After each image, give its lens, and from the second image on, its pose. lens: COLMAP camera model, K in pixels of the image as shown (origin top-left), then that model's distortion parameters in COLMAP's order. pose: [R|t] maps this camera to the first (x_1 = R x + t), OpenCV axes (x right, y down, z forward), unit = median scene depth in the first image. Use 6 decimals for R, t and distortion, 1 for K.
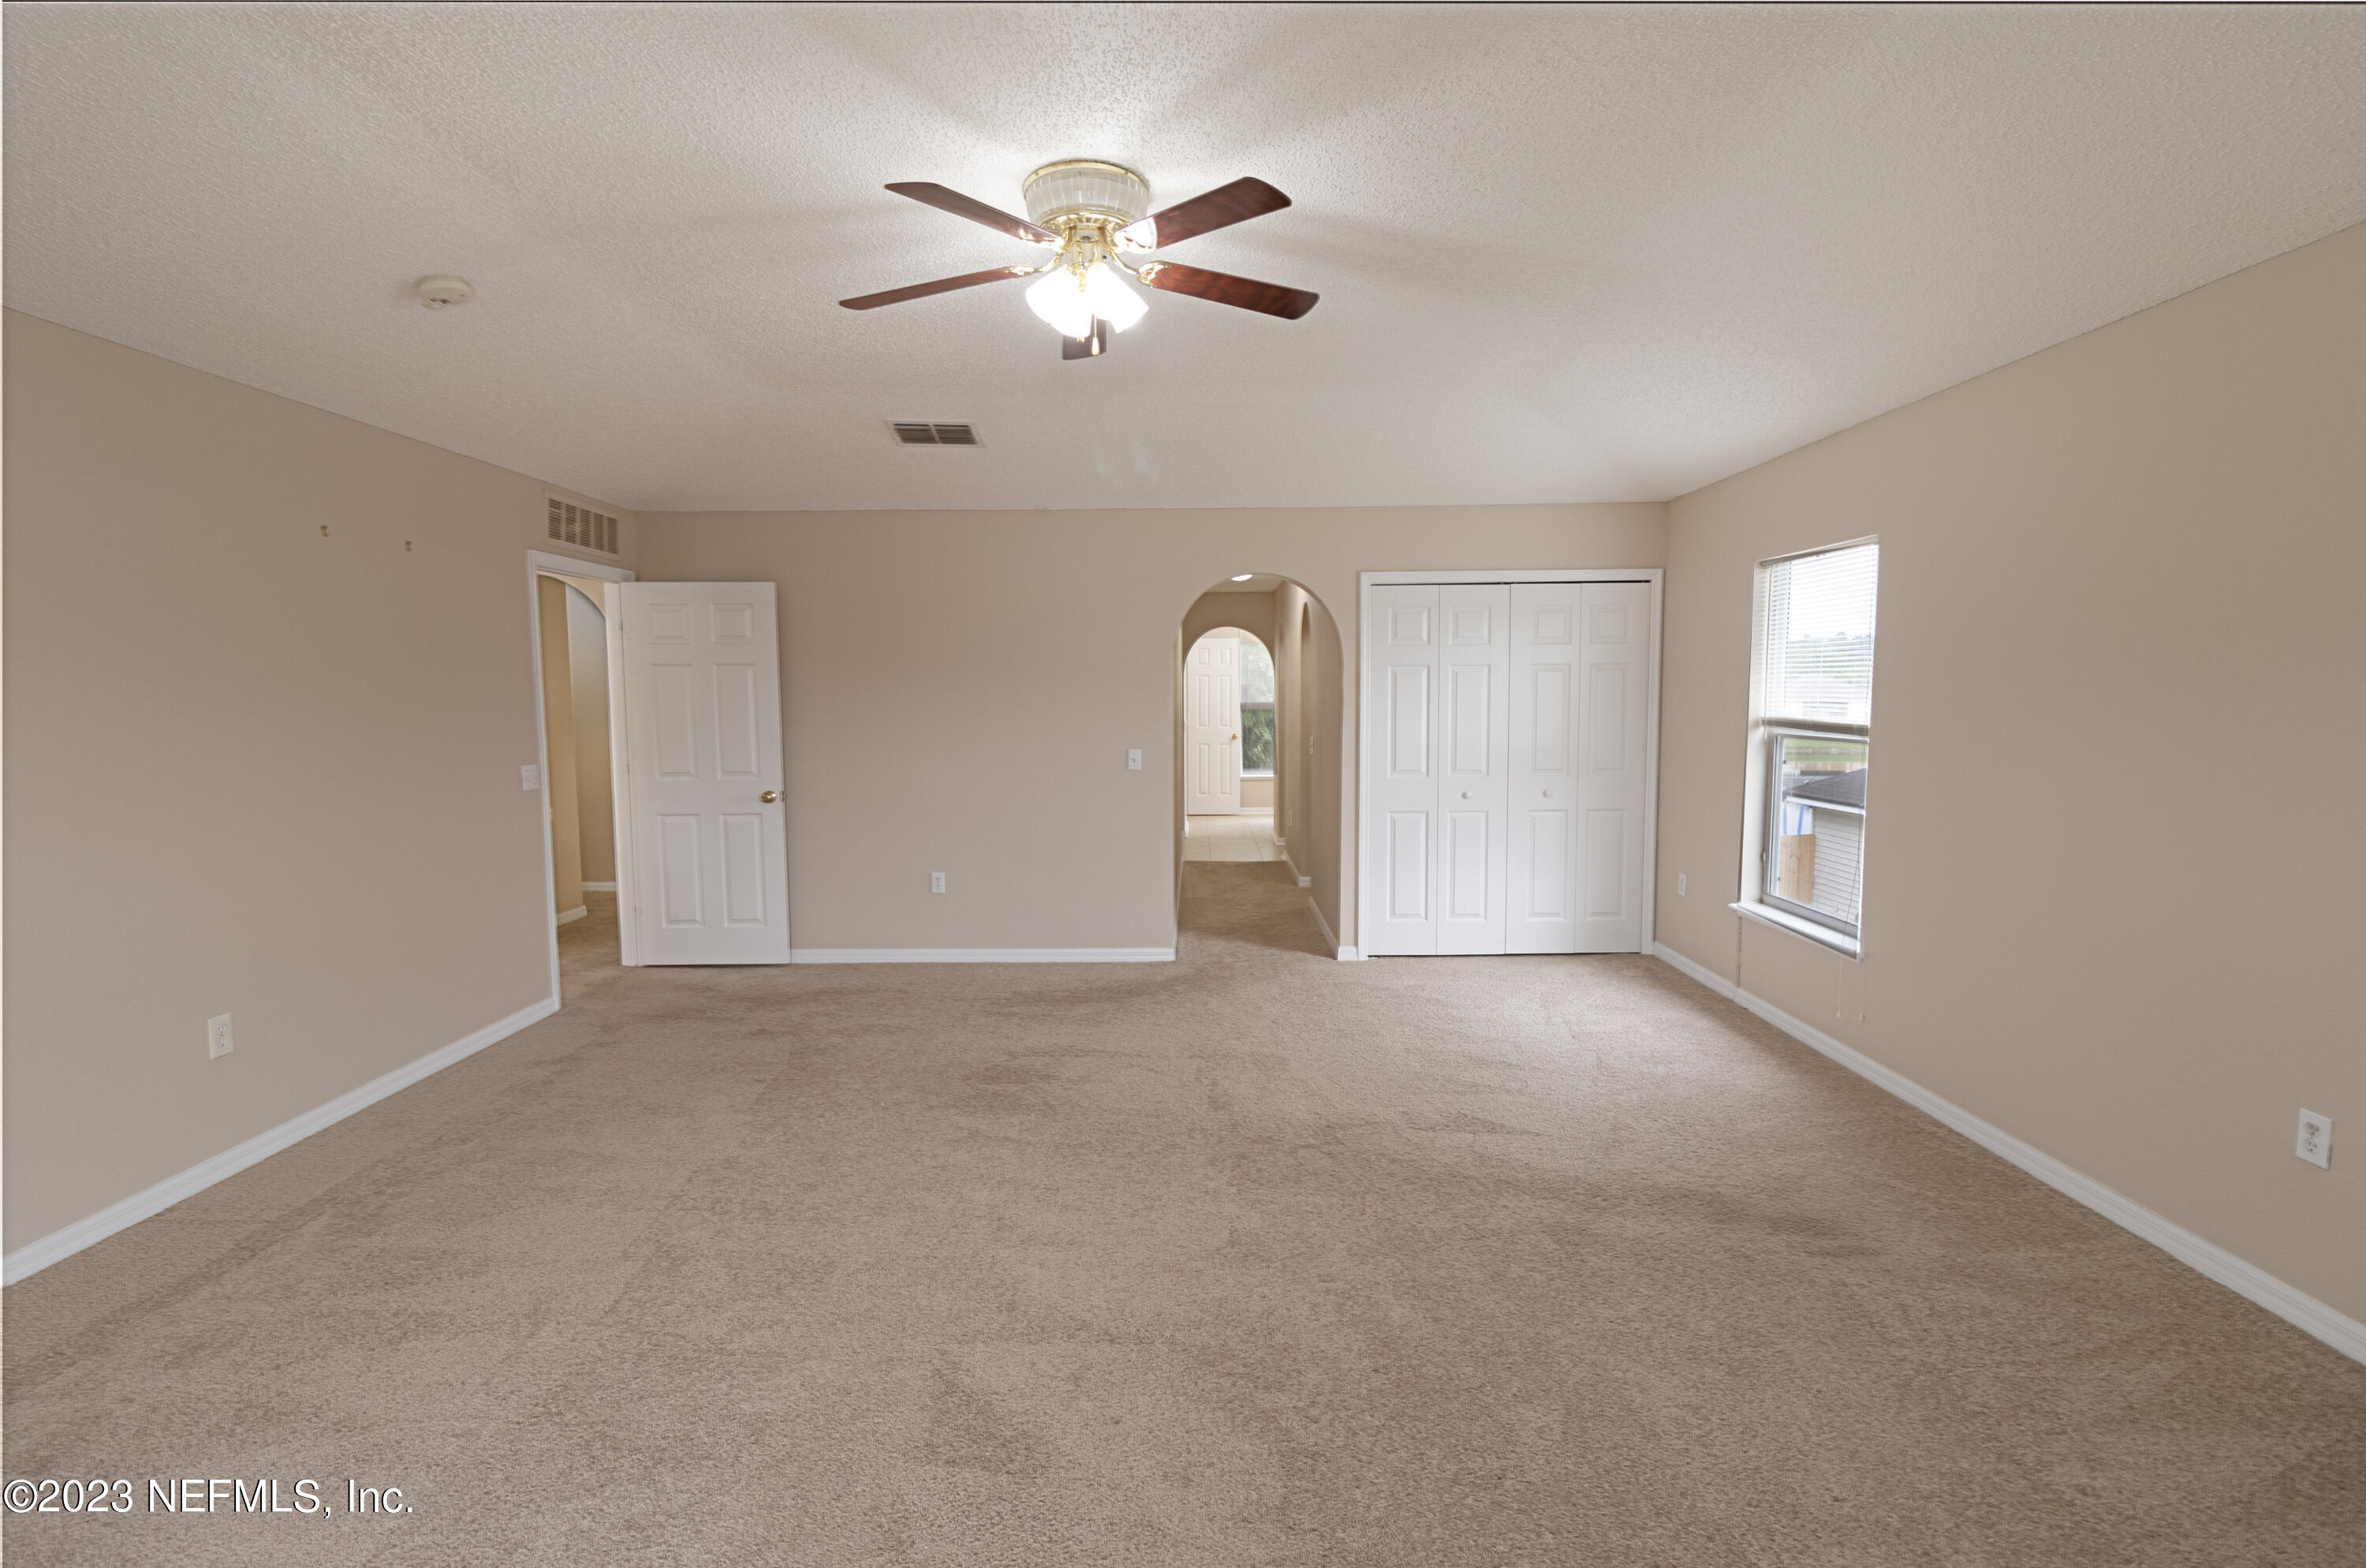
lens RADIAL K [[1100.1, 0, 1186.2], [0, 1100.1, 767.8], [0, 0, 1]] dist [0.001010, 0.001272]
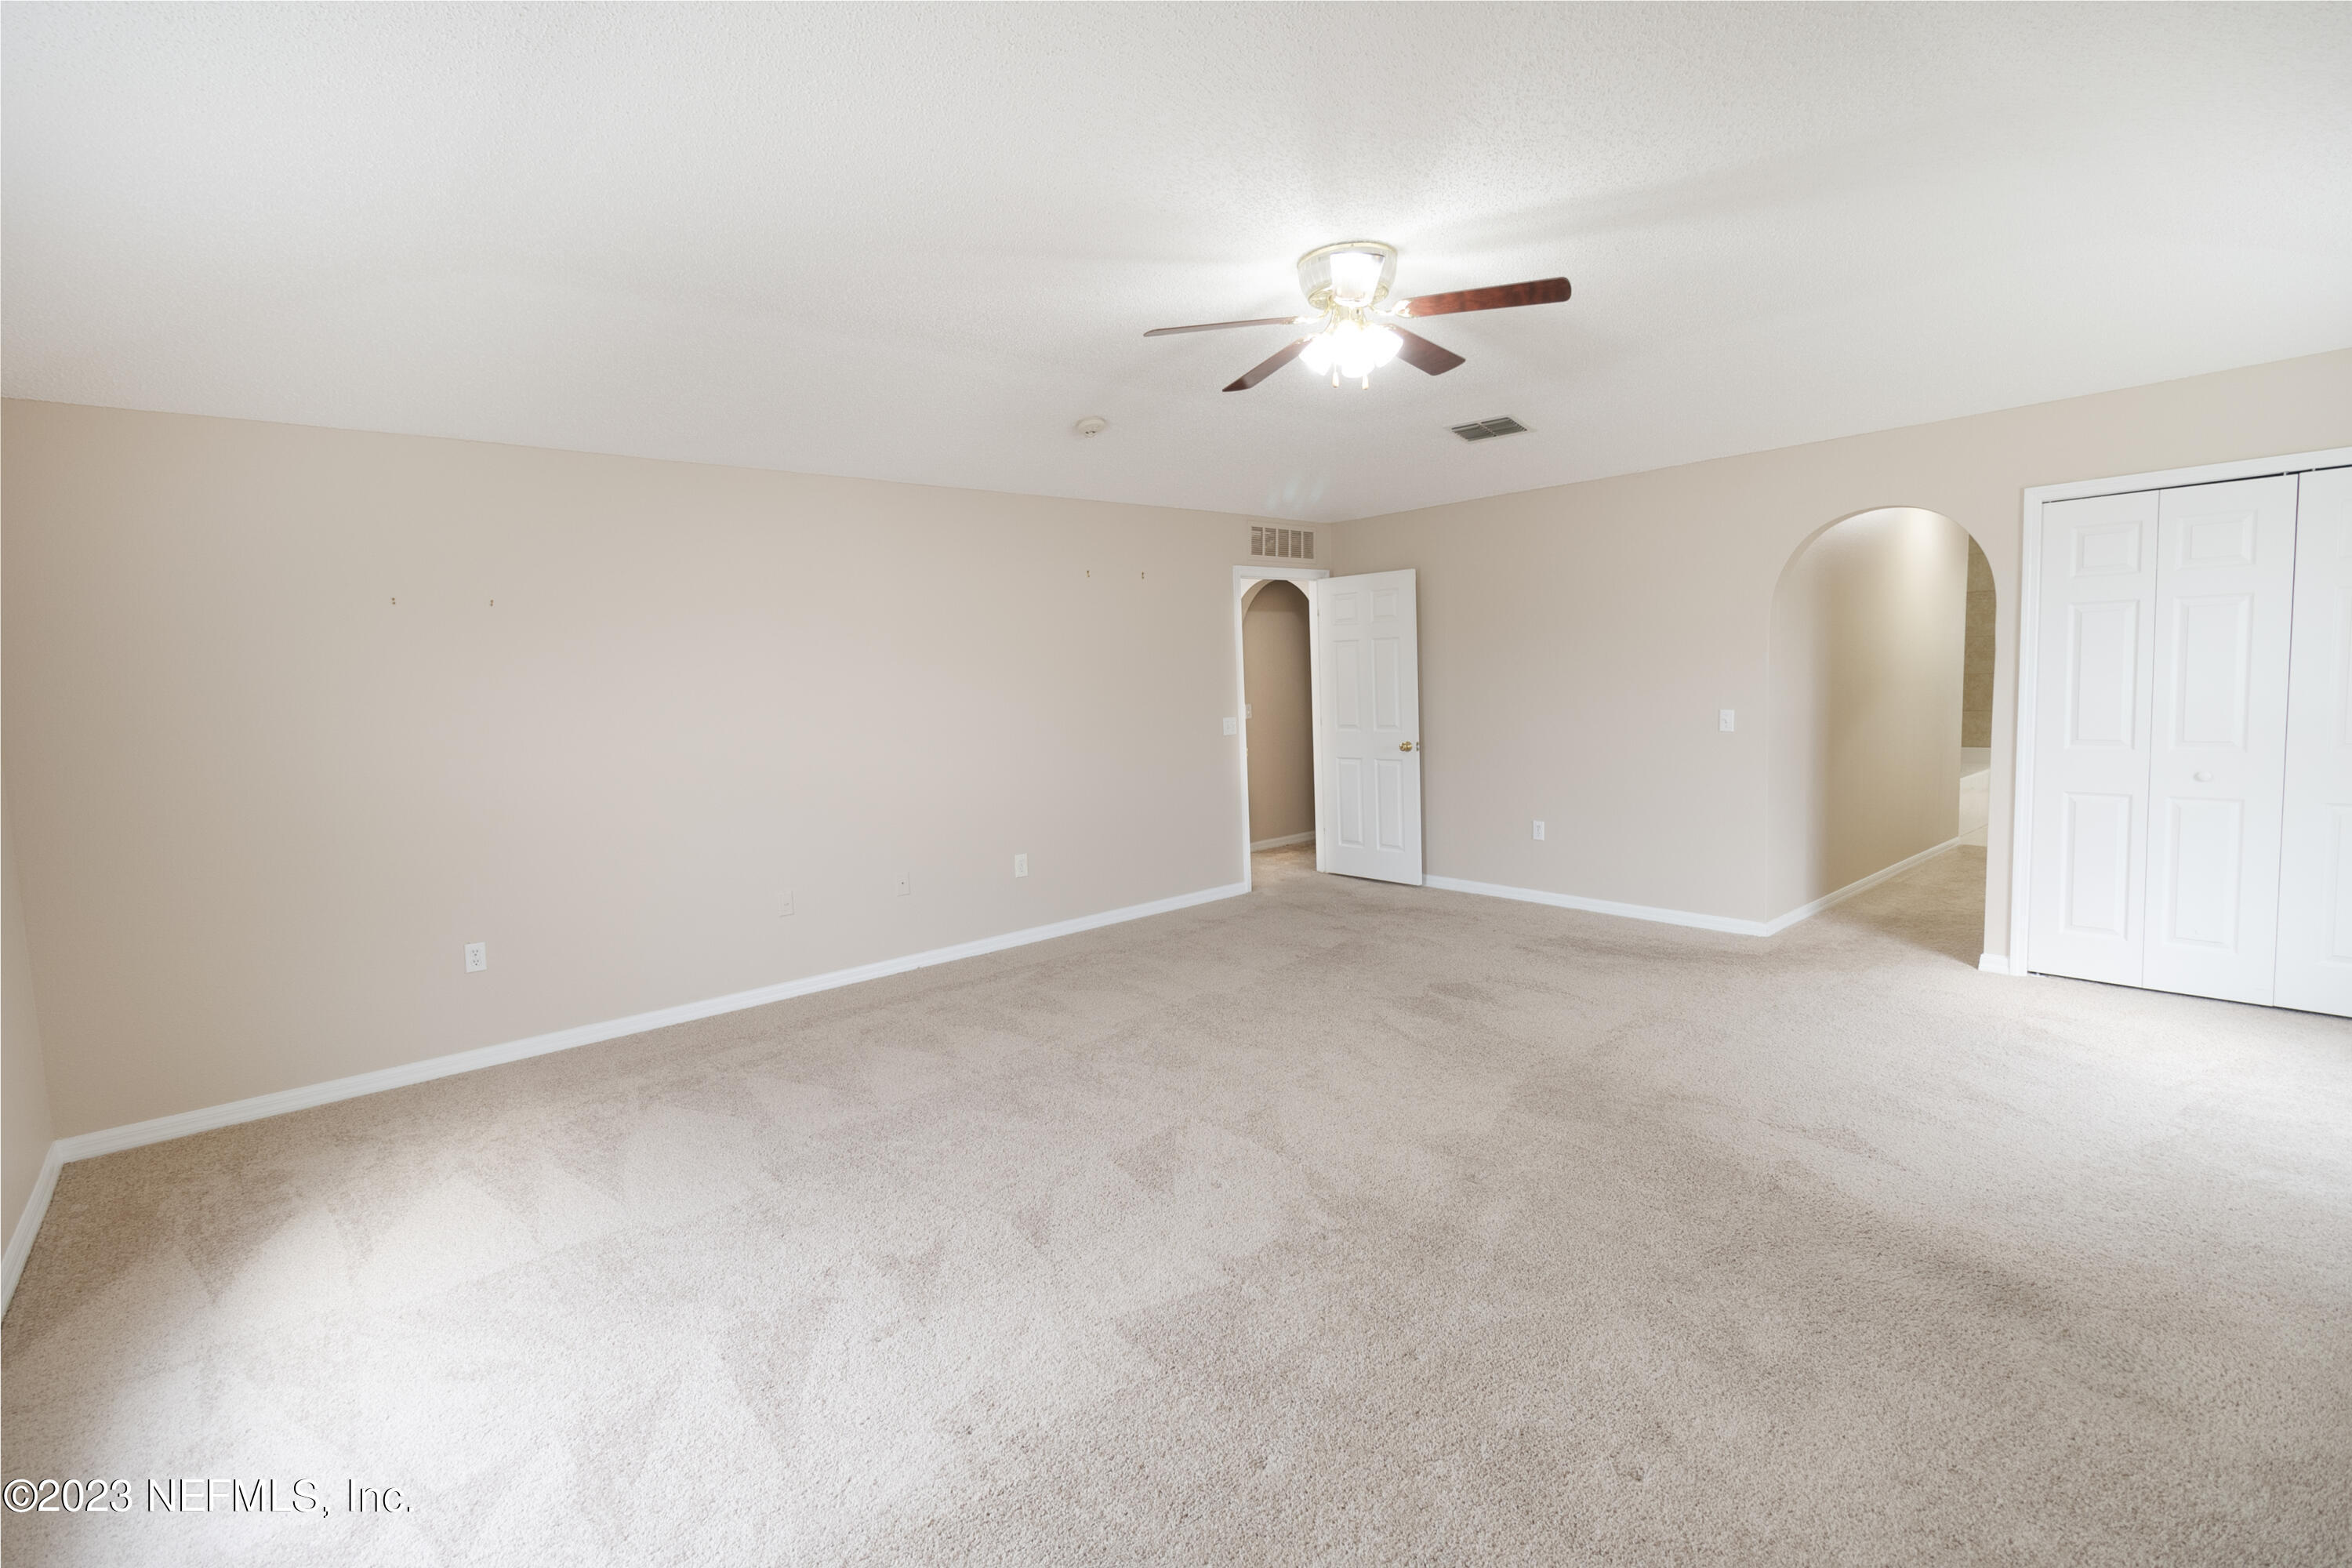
lens RADIAL K [[1093.5, 0, 1179.2], [0, 1093.5, 767.9], [0, 0, 1]] dist [0.001010, 0.001272]
pose [[0.653606, 0.048001, -0.755312, 0.415518], [-0.016990, 0.998666, 0.048764, -0.005383], [0.756645, -0.019040, 0.653549, 0.021448]]
